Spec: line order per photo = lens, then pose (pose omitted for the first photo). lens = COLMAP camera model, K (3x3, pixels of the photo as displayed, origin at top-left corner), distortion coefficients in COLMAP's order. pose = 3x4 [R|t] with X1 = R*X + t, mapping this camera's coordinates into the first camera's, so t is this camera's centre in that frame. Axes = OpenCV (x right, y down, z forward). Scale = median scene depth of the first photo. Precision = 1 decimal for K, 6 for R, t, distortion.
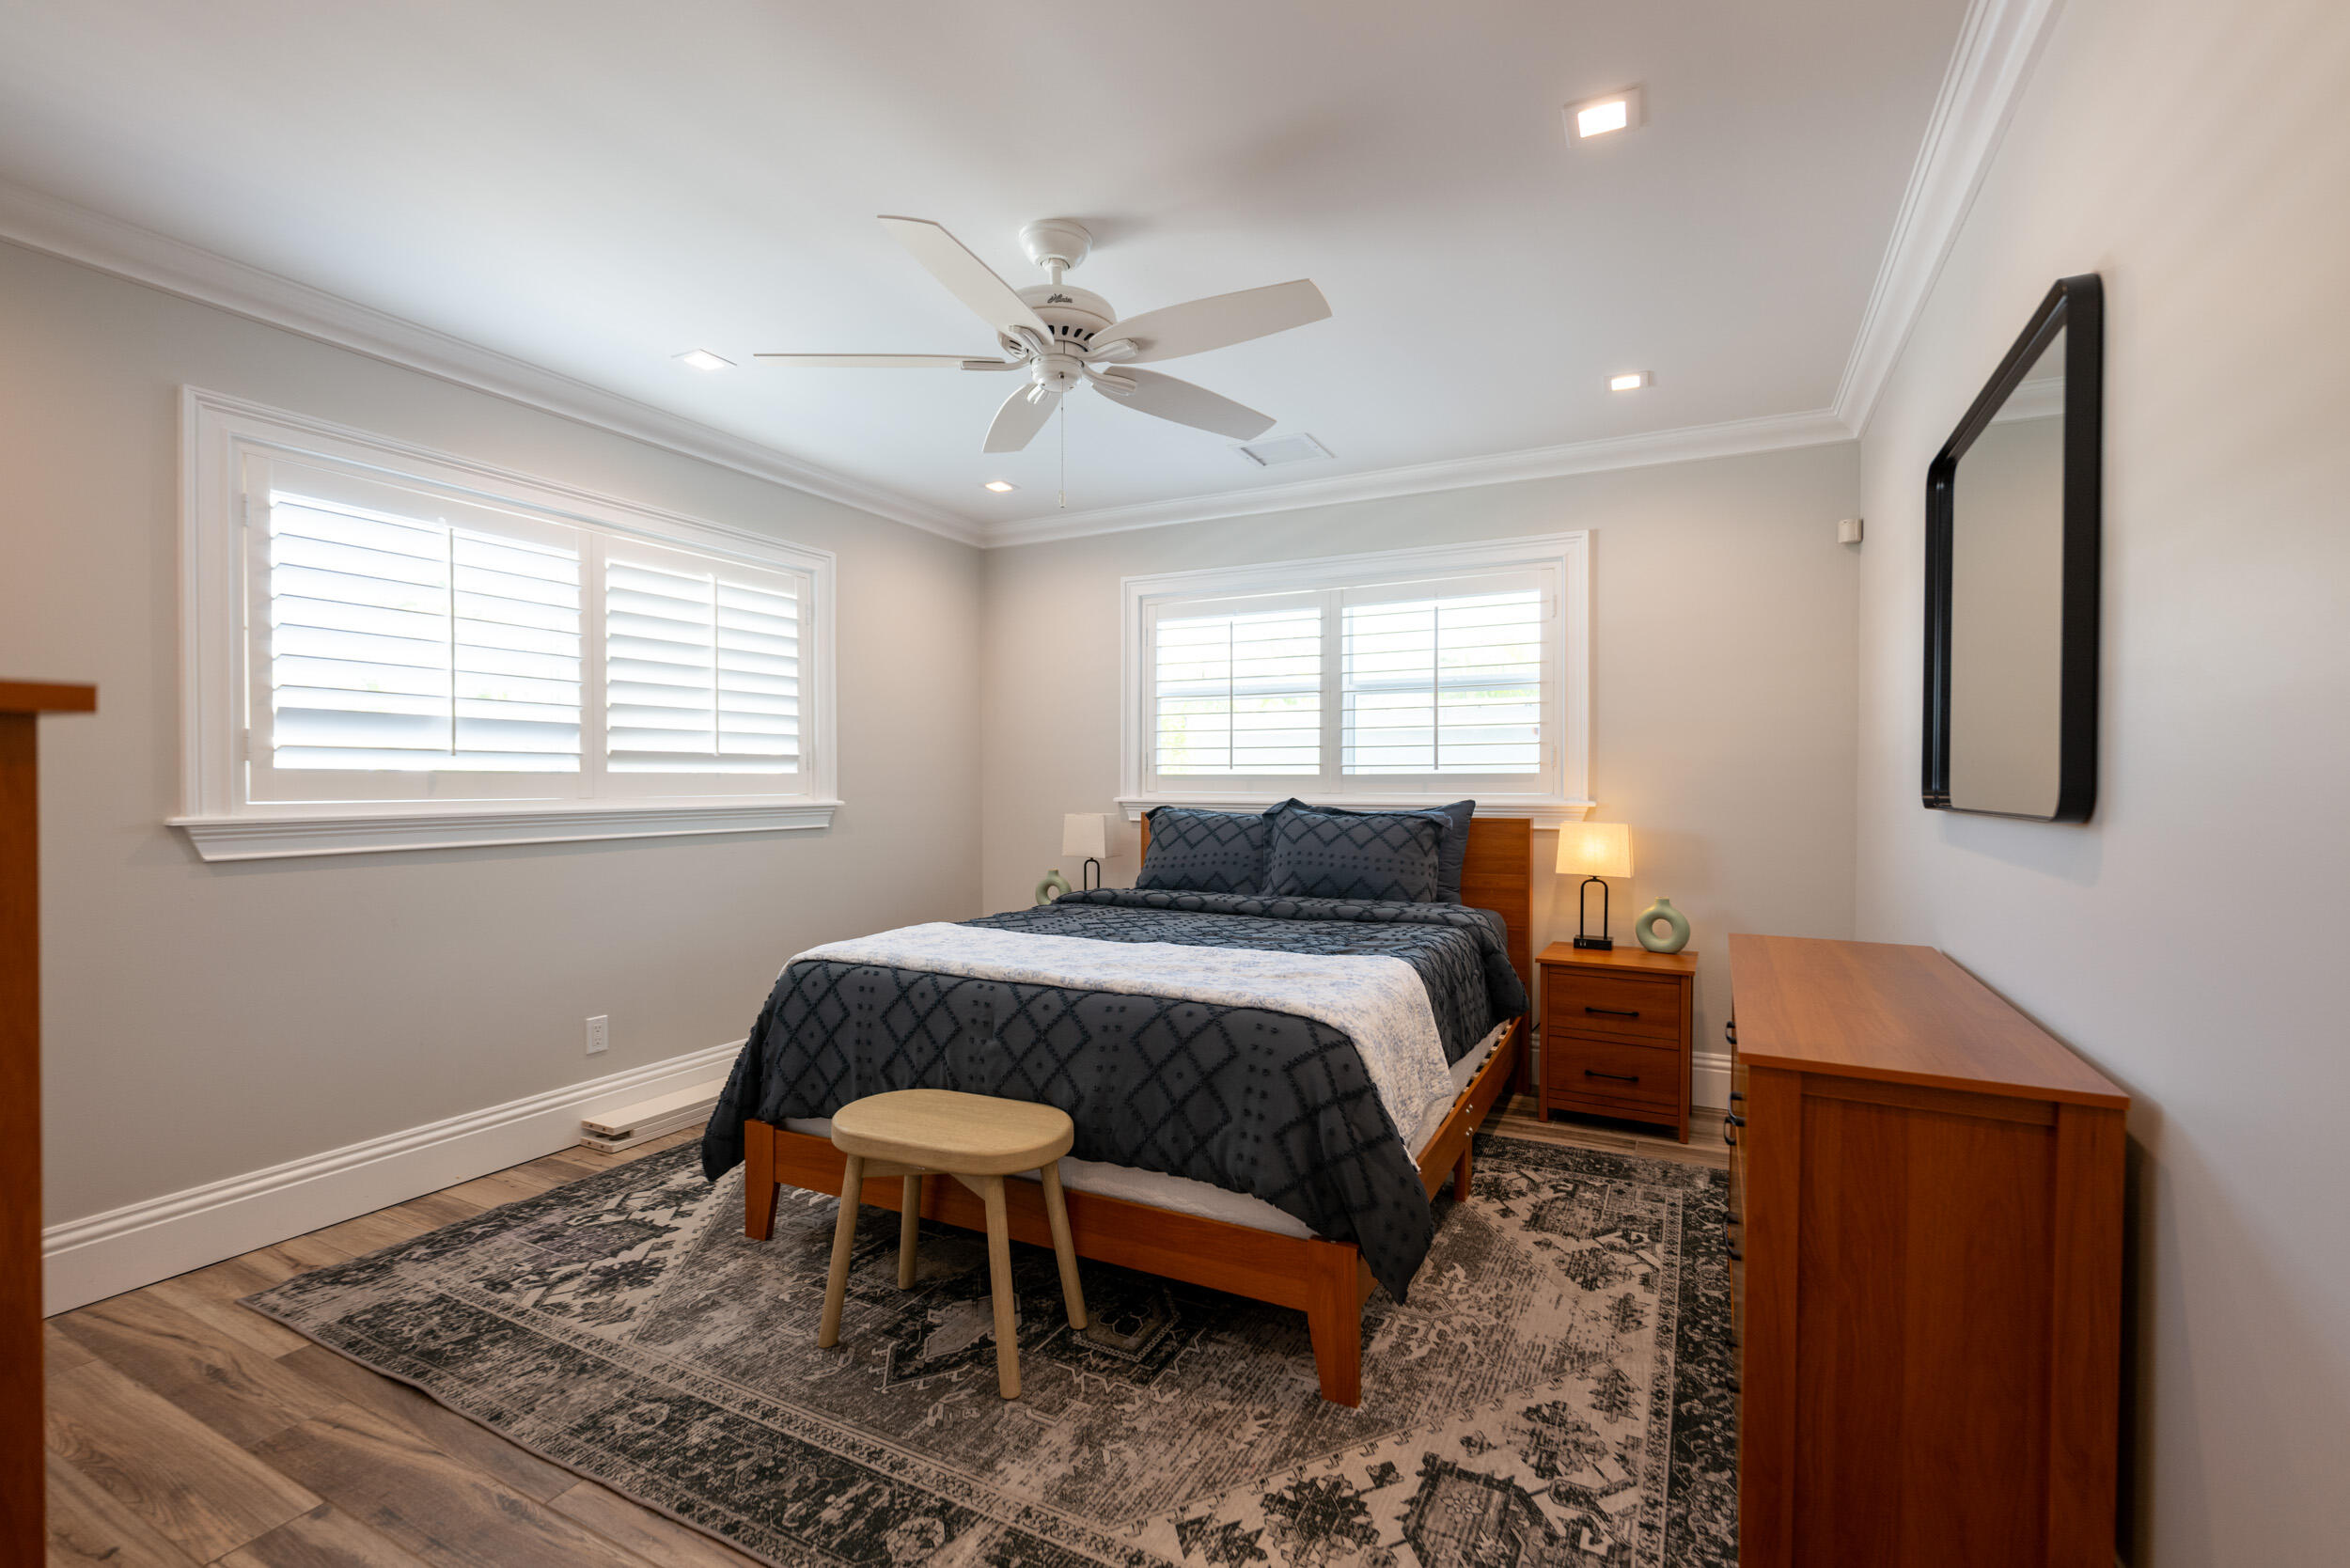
lens RADIAL K [[1001.3, 0, 1205.5], [0, 1001.3, 786.2], [0, 0, 1]] dist [-0.008995, 0.000138]
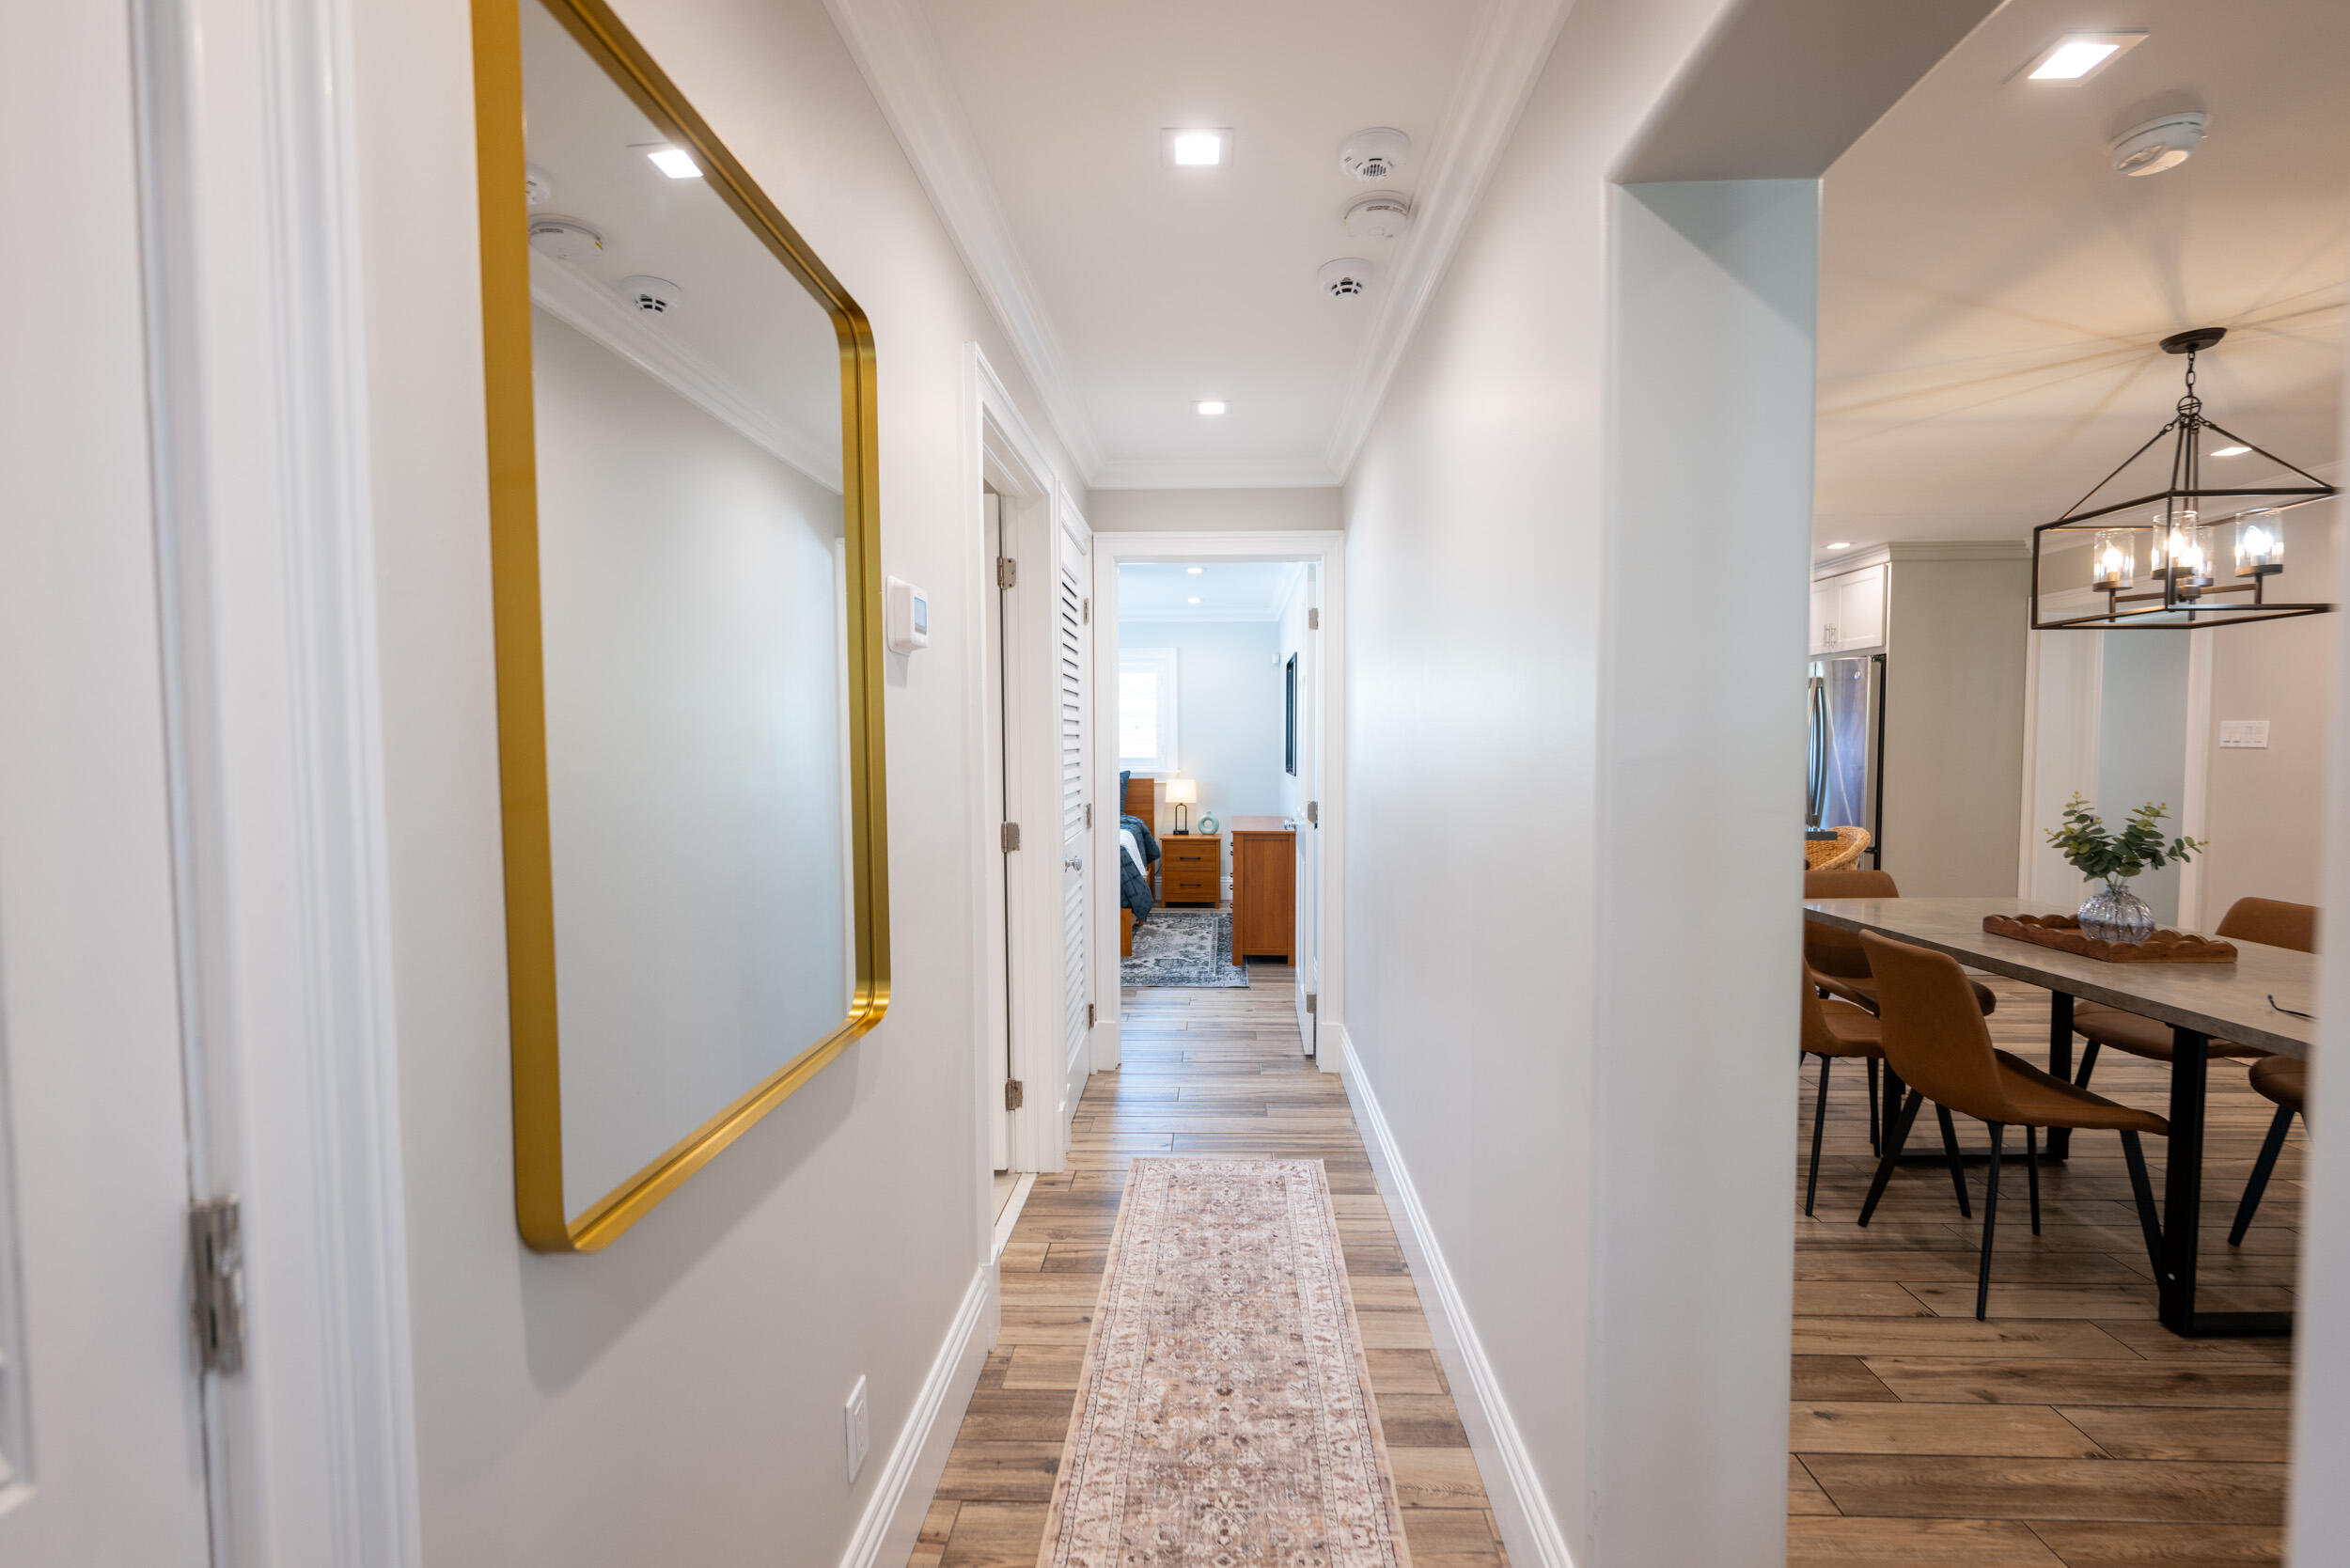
lens RADIAL K [[1018.7, 0, 1190.2], [0, 1018.7, 793.2], [0, 0, 1]] dist [-0.002348, 0.000510]
pose [[0.910209, -0.025347, 0.413372, -0.563533], [0.008289, 0.999040, 0.043007, -0.033061], [-0.414066, -0.035718, 0.909546, -1.145592]]
